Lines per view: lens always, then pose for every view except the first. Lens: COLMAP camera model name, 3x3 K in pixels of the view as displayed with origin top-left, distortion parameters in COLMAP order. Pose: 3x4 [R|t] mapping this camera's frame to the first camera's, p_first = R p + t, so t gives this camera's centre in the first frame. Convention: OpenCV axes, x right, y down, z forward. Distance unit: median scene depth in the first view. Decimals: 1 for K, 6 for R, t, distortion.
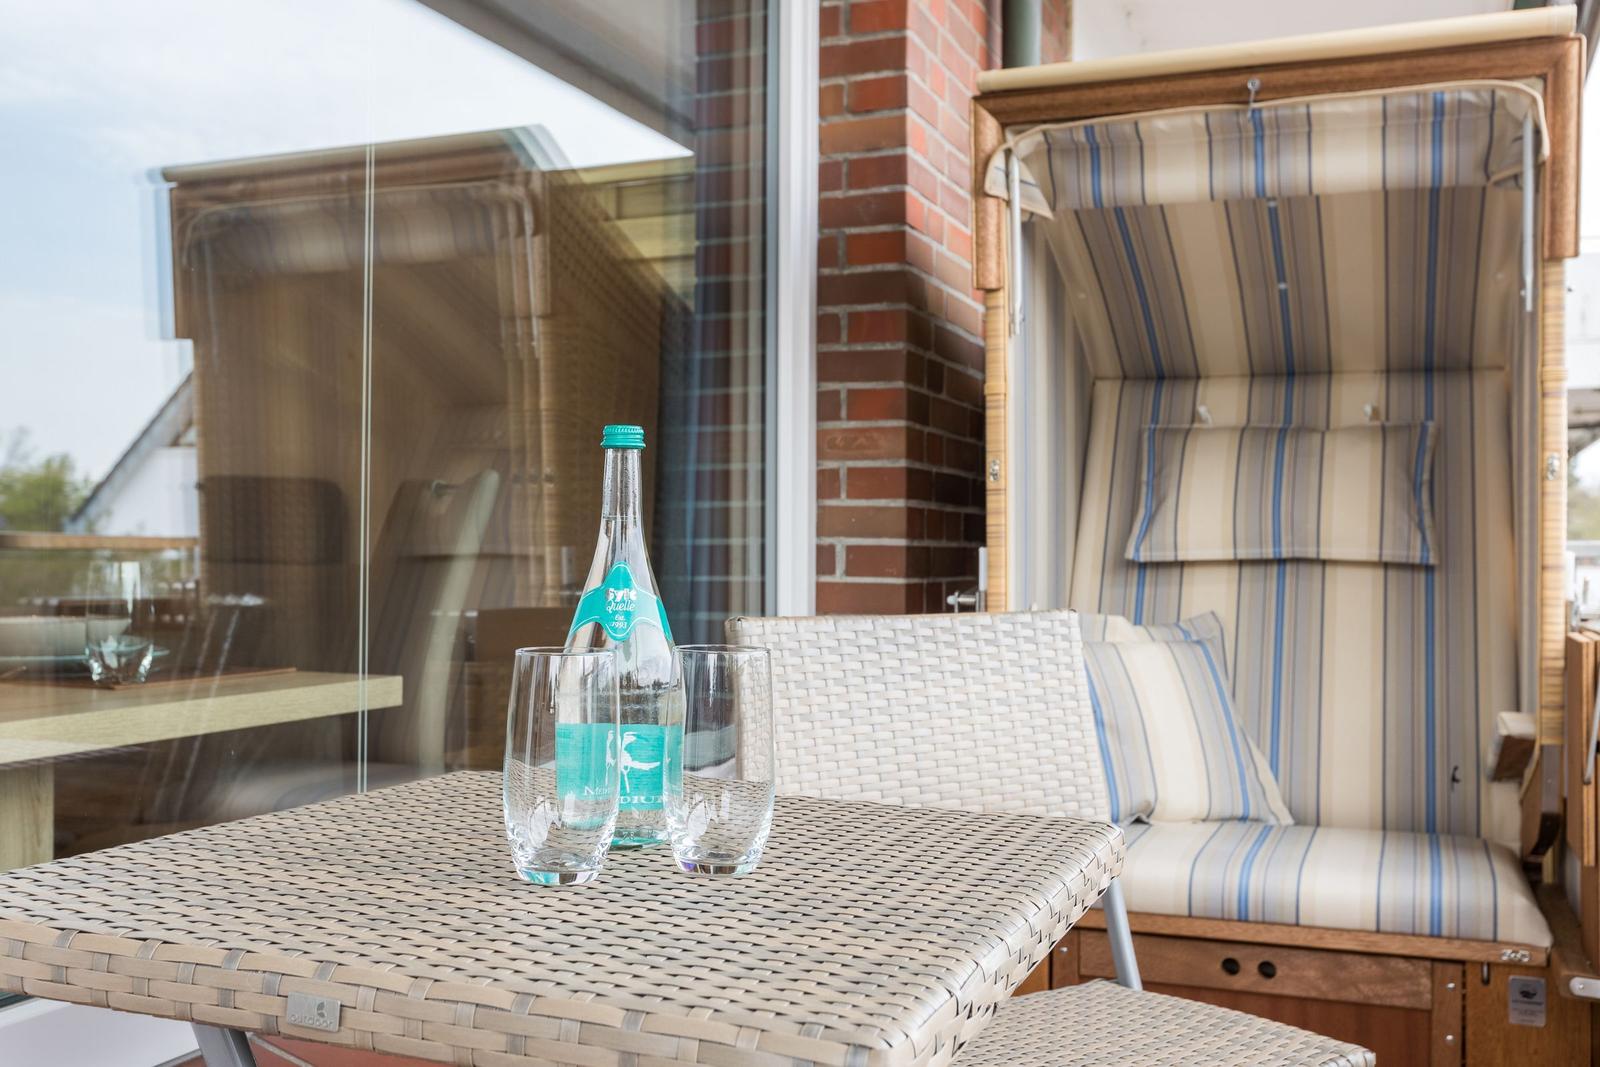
lens RADIAL K [[1513.2, 0, 799.3], [0, 1513.2, 542.7], [0, 0, 1]] dist [-0.009583, 0.000000]
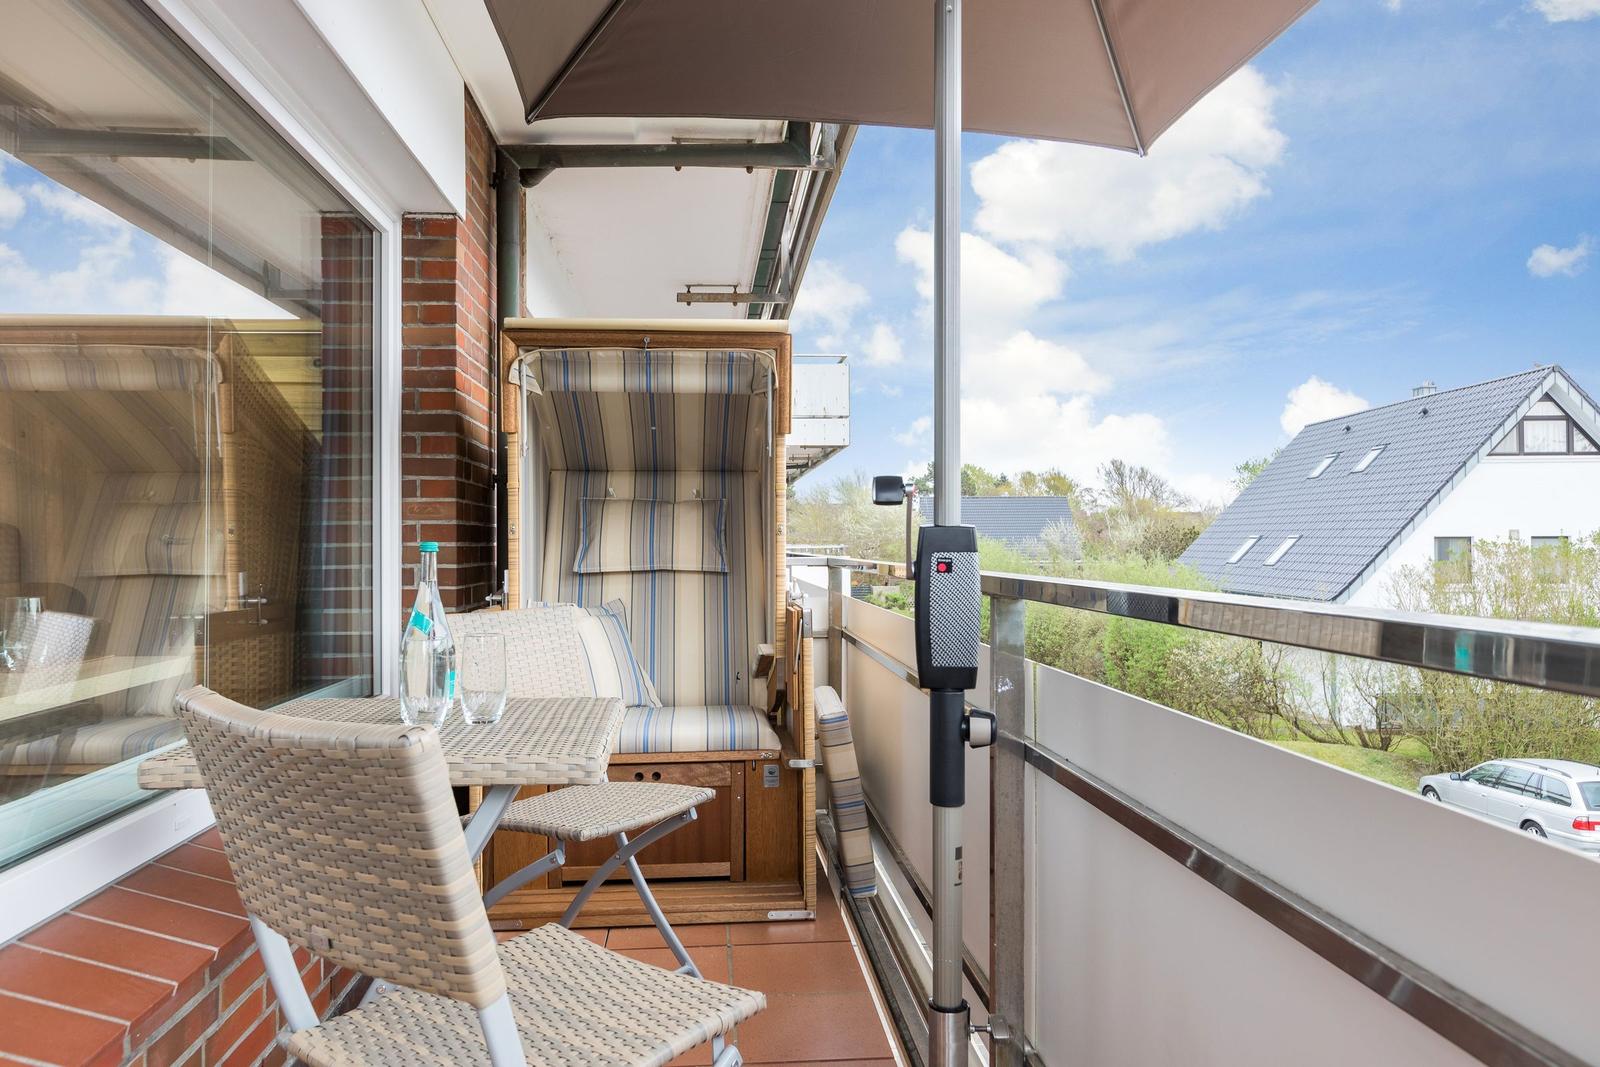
lens RADIAL K [[1068.6, 0, 797.1], [0, 1068.6, 535.4], [0, 0, 1]] dist [-0.007421, -0.001798]
pose [[0.887272, -0.005364, 0.461215, -0.154204], [0.004983, 0.999985, 0.002043, -0.037193], [-0.461219, 0.000486, 0.887286, -0.306590]]
